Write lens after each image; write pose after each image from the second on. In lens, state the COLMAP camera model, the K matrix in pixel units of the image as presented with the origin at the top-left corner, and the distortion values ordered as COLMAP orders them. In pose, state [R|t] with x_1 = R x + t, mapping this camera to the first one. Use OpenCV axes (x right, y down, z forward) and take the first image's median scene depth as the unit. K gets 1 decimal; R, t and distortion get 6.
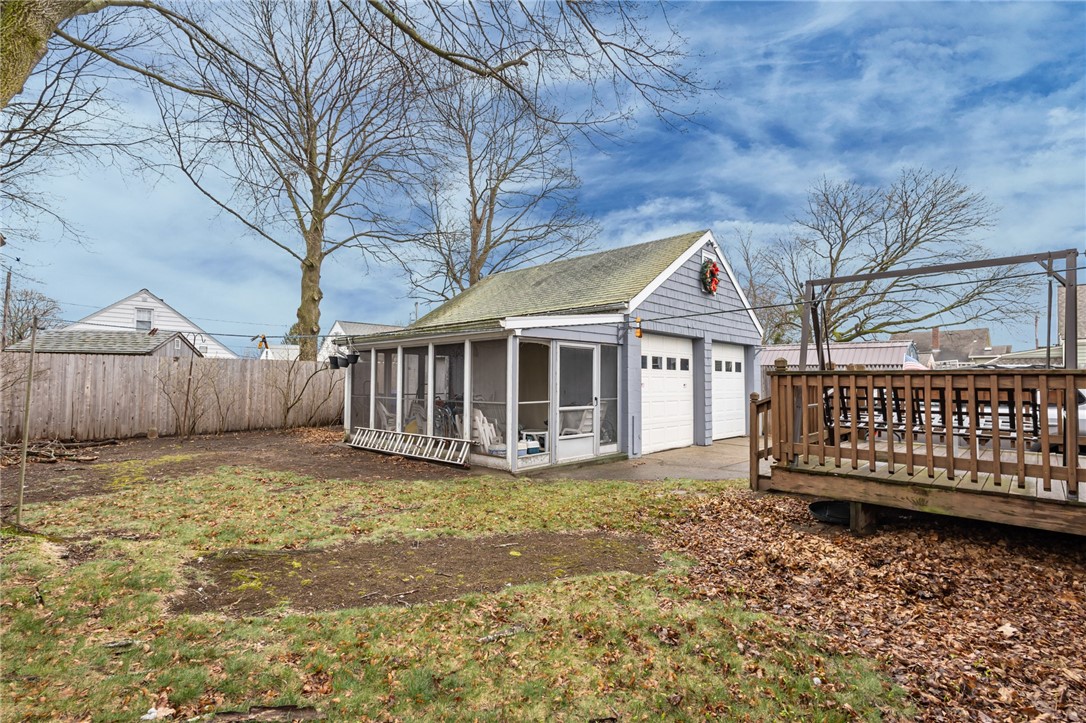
lens RADIAL K [[492.4, 0, 543.0], [0, 492.4, 361.5], [0, 0, 1]] dist [0.011941, -0.000520]
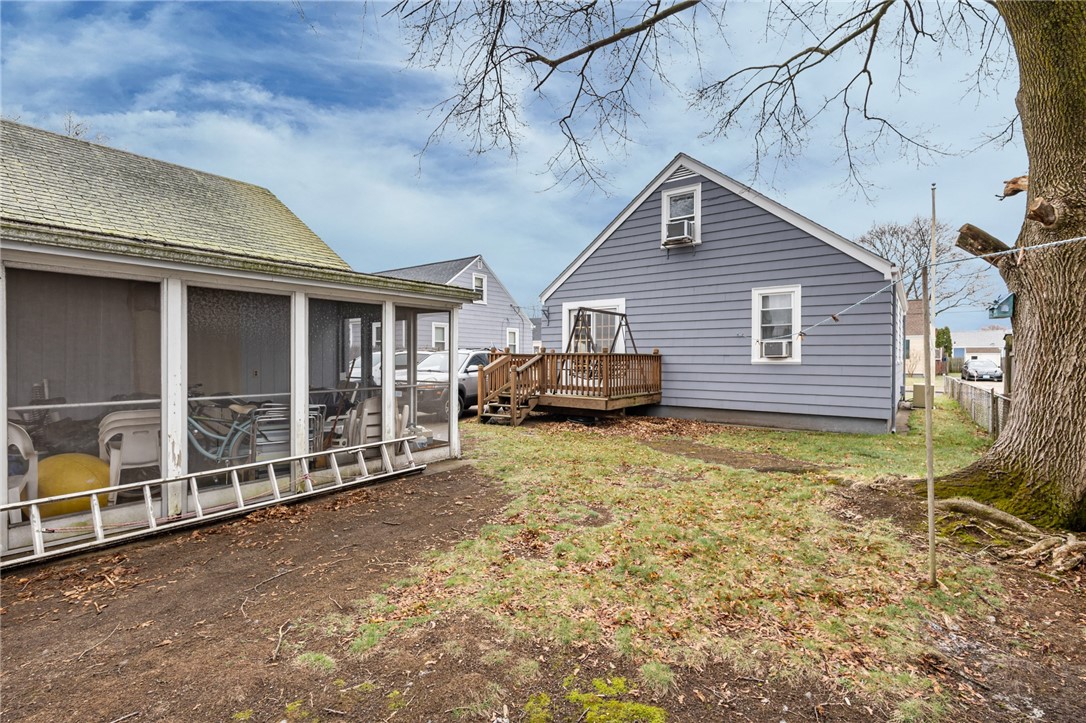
lens RADIAL K [[492.4, 0, 543.0], [0, 492.4, 361.5], [0, 0, 1]] dist [0.011941, -0.000520]
pose [[-0.120320, -0.014698, 0.992626, -0.816857], [-0.037629, 0.999239, 0.010234, 0.023458], [-0.992022, -0.036120, -0.120781, 0.772859]]
